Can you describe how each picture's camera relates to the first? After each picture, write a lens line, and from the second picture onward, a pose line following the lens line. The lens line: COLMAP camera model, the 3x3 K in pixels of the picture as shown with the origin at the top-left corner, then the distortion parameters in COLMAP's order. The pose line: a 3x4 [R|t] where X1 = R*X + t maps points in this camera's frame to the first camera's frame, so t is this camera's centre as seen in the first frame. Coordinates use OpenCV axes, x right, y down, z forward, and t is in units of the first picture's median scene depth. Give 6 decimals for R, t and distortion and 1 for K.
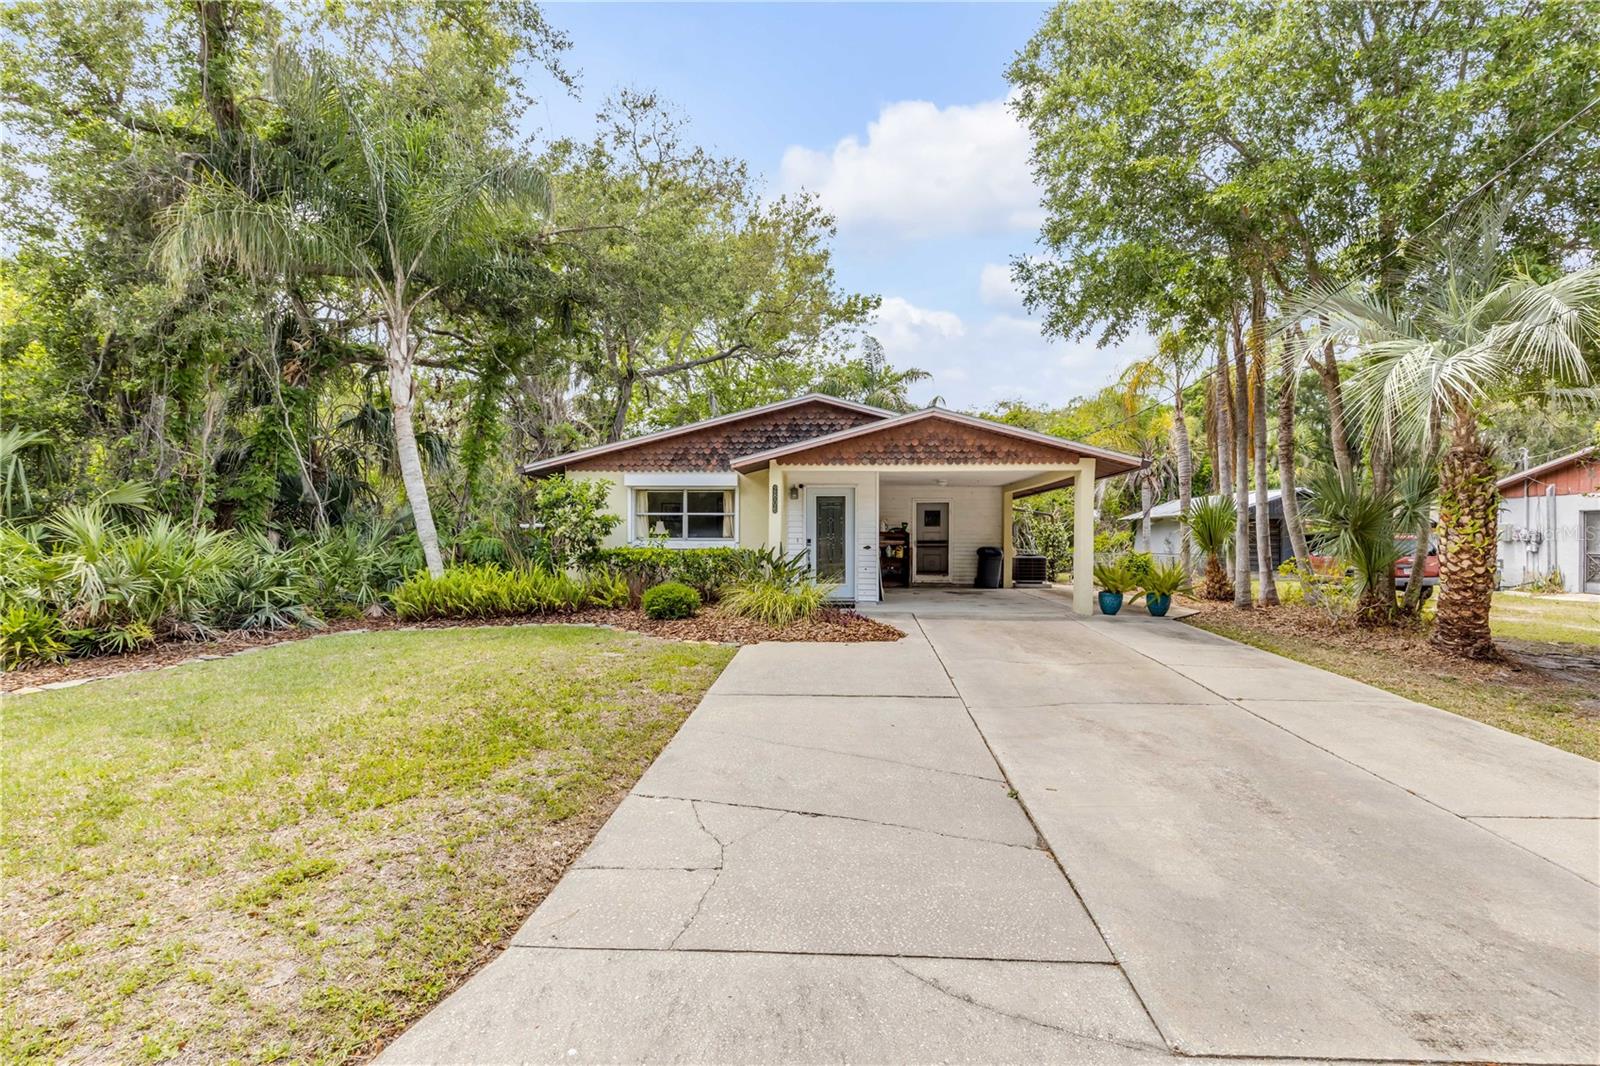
lens RADIAL K [[722.4, 0, 816.8], [0, 722.4, 567.6], [0, 0, 1]] dist [0.007588, -0.002224]
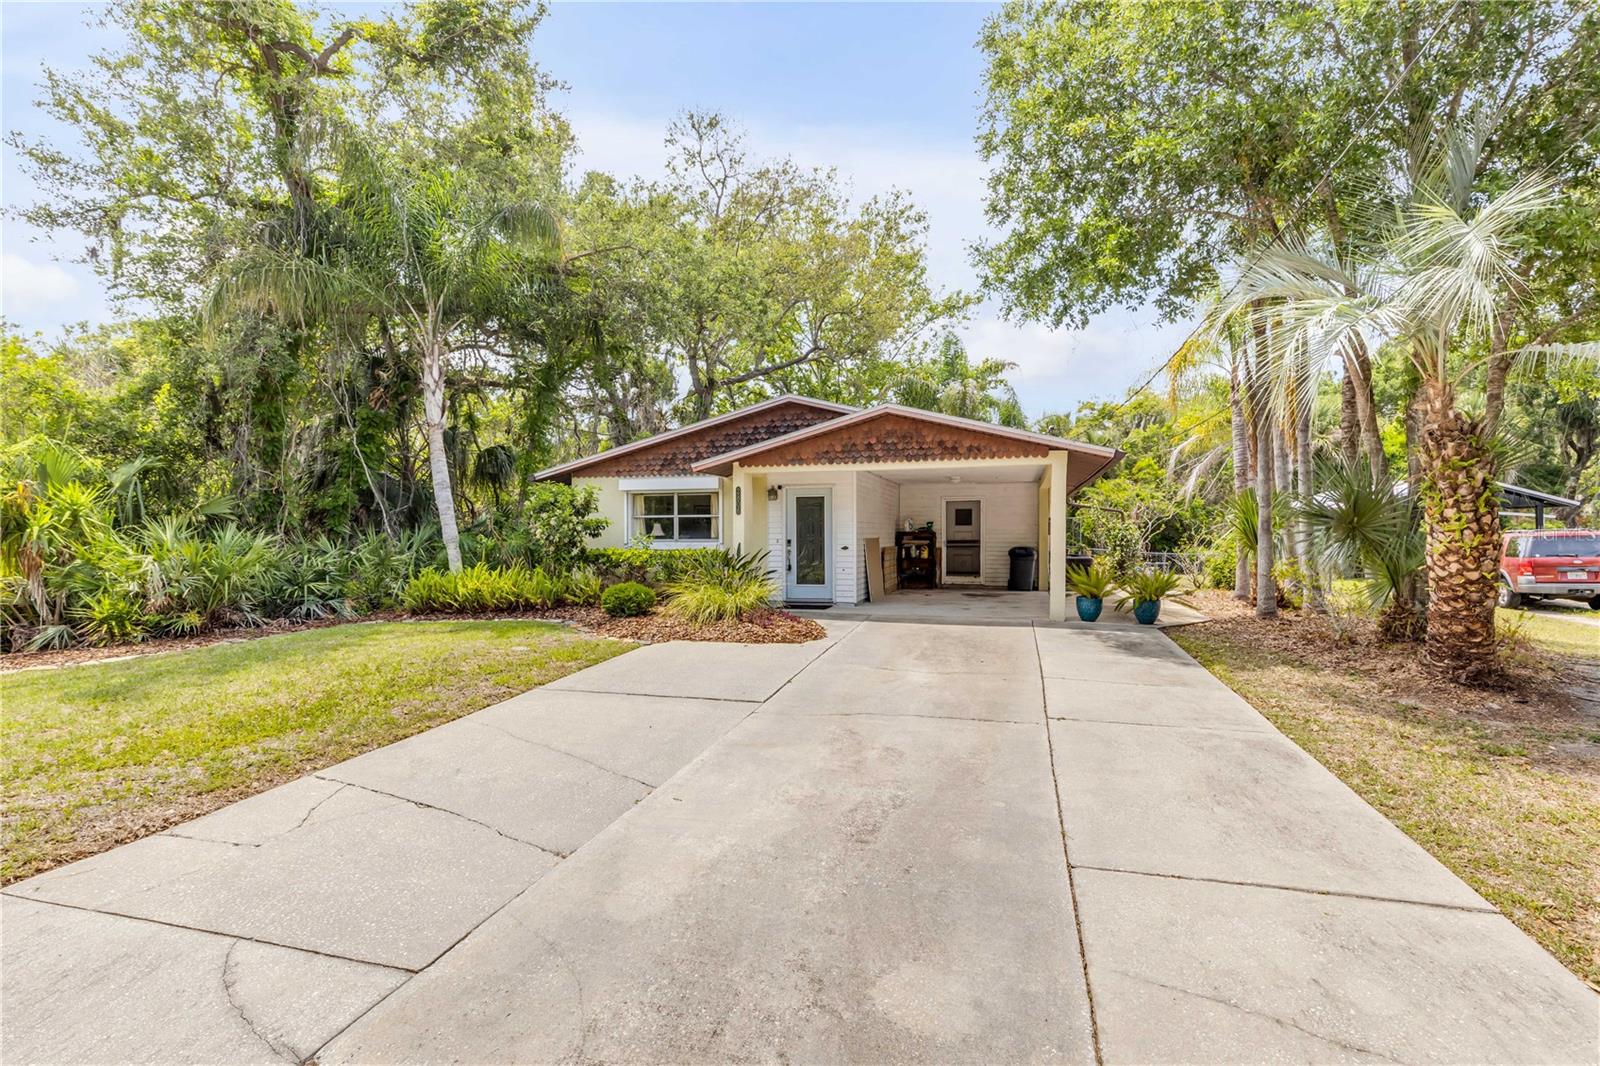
lens RADIAL K [[722.4, 0, 807.6], [0, 722.4, 559.6], [0, 0, 1]] dist [0.007588, -0.002224]
pose [[0.974530, 0.001554, -0.224253, 0.267258], [-0.004038, 0.999935, -0.010617, -0.001737], [0.224222, 0.011253, 0.974473, 0.034746]]
